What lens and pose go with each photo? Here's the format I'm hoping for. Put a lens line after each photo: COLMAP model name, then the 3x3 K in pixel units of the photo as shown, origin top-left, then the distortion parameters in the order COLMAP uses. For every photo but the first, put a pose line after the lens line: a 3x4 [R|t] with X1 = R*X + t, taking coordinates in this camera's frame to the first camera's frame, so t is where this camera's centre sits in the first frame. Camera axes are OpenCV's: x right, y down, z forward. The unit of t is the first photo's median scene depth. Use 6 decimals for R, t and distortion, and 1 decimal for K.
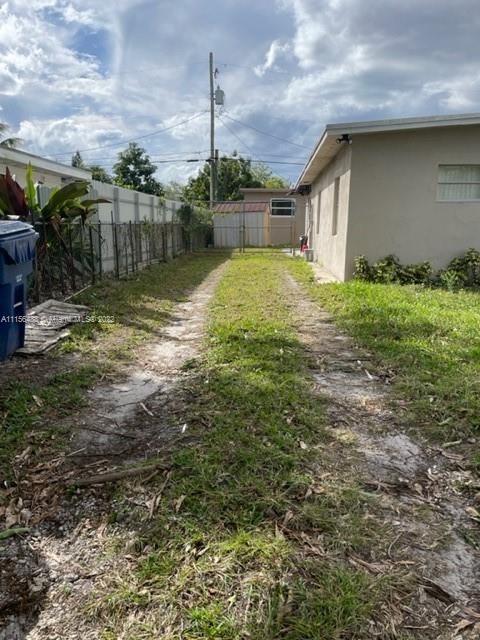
lens RADIAL K [[481.7, 0, 238.9], [0, 481.7, 319.5], [0, 0, 1]] dist [0.038448, -0.061928]
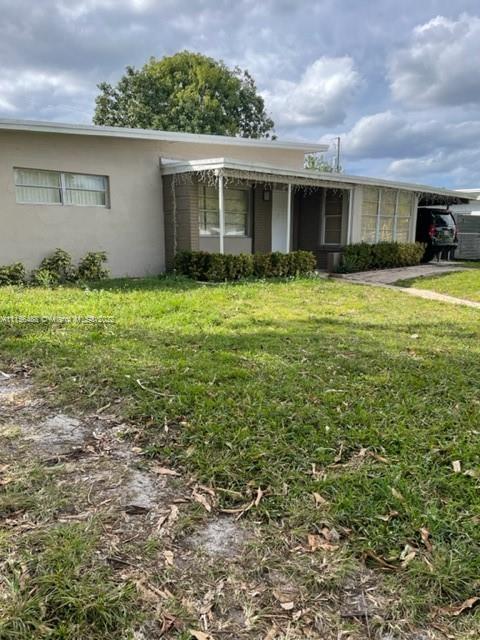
lens RADIAL K [[481.7, 0, 239.0], [0, 481.7, 317.5], [0, 0, 1]] dist [0.038448, -0.061928]
pose [[0.682367, -0.134498, 0.718530, -0.150428], [0.141862, 0.988606, 0.050330, 0.027395], [-0.717112, 0.067589, 0.693672, -0.061377]]
